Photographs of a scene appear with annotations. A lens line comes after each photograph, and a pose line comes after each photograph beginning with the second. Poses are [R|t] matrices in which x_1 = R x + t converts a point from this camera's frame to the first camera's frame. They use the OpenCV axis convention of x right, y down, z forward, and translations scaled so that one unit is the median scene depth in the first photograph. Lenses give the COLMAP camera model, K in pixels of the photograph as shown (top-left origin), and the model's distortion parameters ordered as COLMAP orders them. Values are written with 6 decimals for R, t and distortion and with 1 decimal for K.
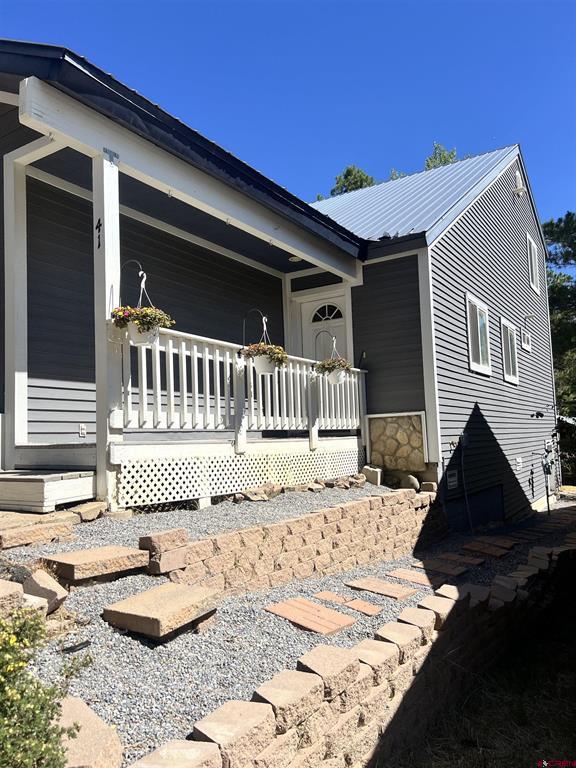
lens RADIAL K [[583.3, 0, 285.6], [0, 583.3, 389.7], [0, 0, 1]] dist [0.057455, -0.068855]
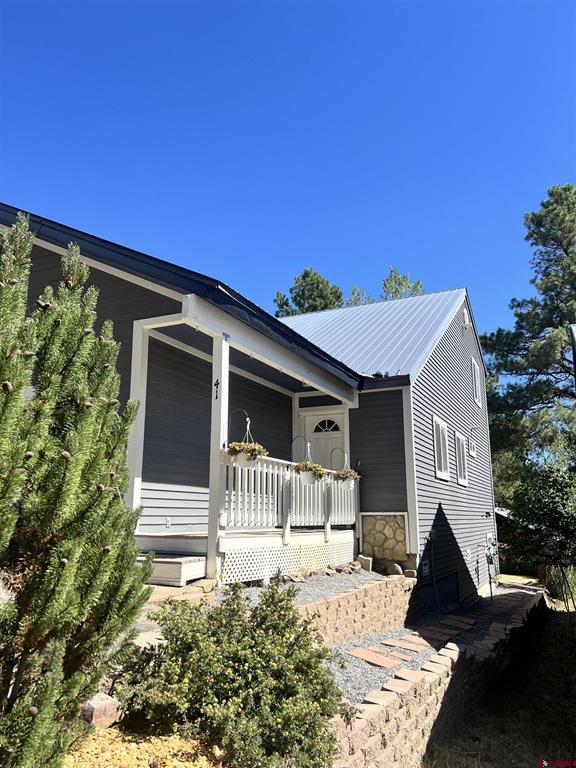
lens RADIAL K [[583.3, 0, 285.6], [0, 583.3, 389.7], [0, 0, 1]] dist [0.057455, -0.068855]
pose [[0.992926, 0.059972, 0.102478, -0.170519], [-0.046237, 0.990237, -0.131501, -0.046768], [-0.109364, 0.125832, 0.986005, -0.262957]]
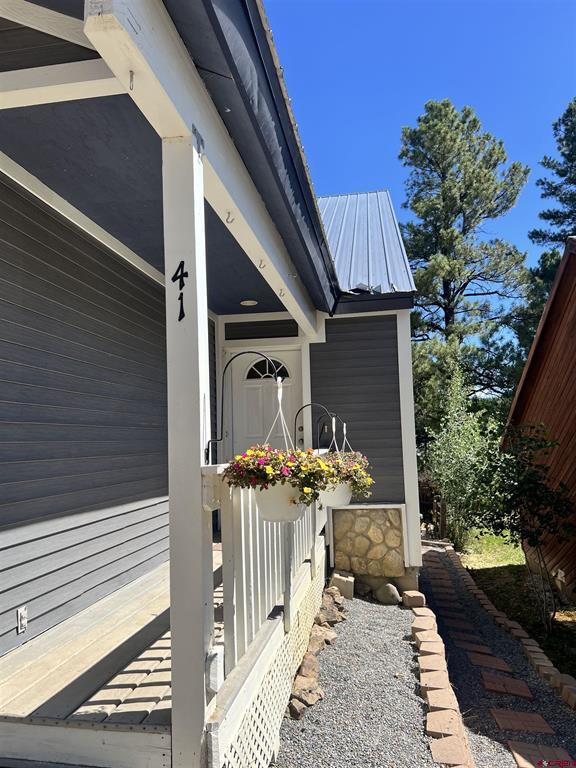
lens RADIAL K [[583.3, 0, 285.6], [0, 583.3, 389.7], [0, 0, 1]] dist [0.057455, -0.068855]
pose [[0.920620, 0.042814, 0.388106, -0.246020], [-0.037588, 0.999072, -0.021050, -0.100475], [-0.388647, 0.004791, 0.921374, 0.290721]]
